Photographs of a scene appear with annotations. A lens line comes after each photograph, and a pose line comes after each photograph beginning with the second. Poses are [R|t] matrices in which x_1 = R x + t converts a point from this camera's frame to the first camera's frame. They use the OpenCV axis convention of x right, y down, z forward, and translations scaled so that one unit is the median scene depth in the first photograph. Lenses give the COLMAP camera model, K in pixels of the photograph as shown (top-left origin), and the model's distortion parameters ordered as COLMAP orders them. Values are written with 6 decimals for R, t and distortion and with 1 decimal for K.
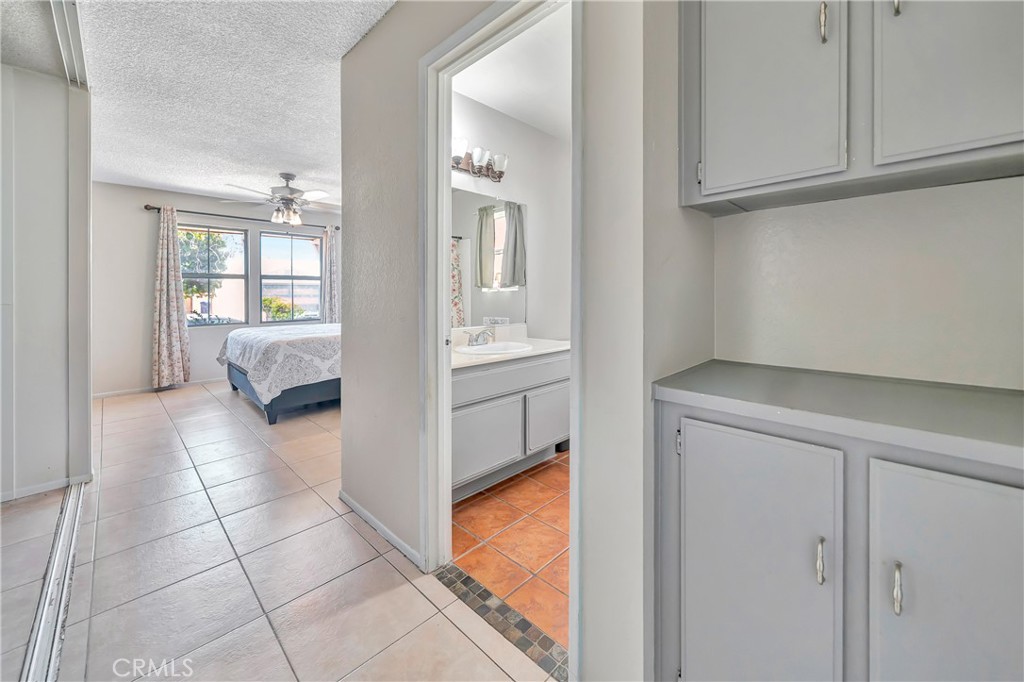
lens RADIAL K [[385.9, 0, 506.9], [0, 385.9, 293.9], [0, 0, 1]] dist [-0.005507, 0.000275]
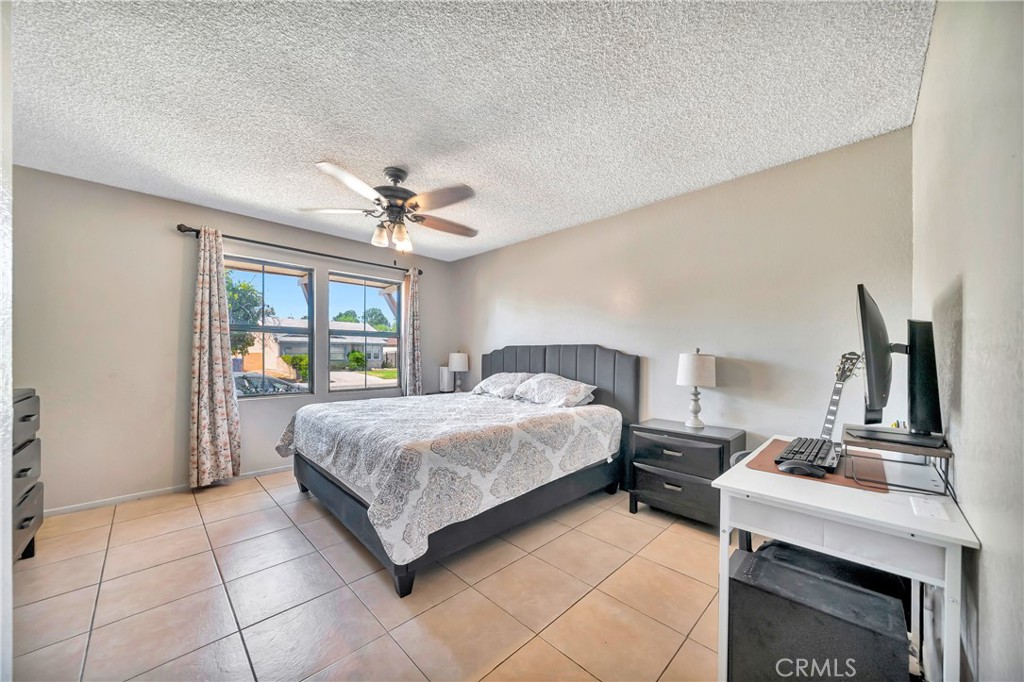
lens RADIAL K [[359.1, 0, 508.5], [0, 359.1, 362.6], [0, 0, 1]] dist [-0.004301, -0.000022]
pose [[0.999747, 0.016172, -0.015664, -0.326442], [-0.015866, 0.999684, 0.019480, -0.003837], [0.015974, -0.019227, 0.999688, 0.353260]]
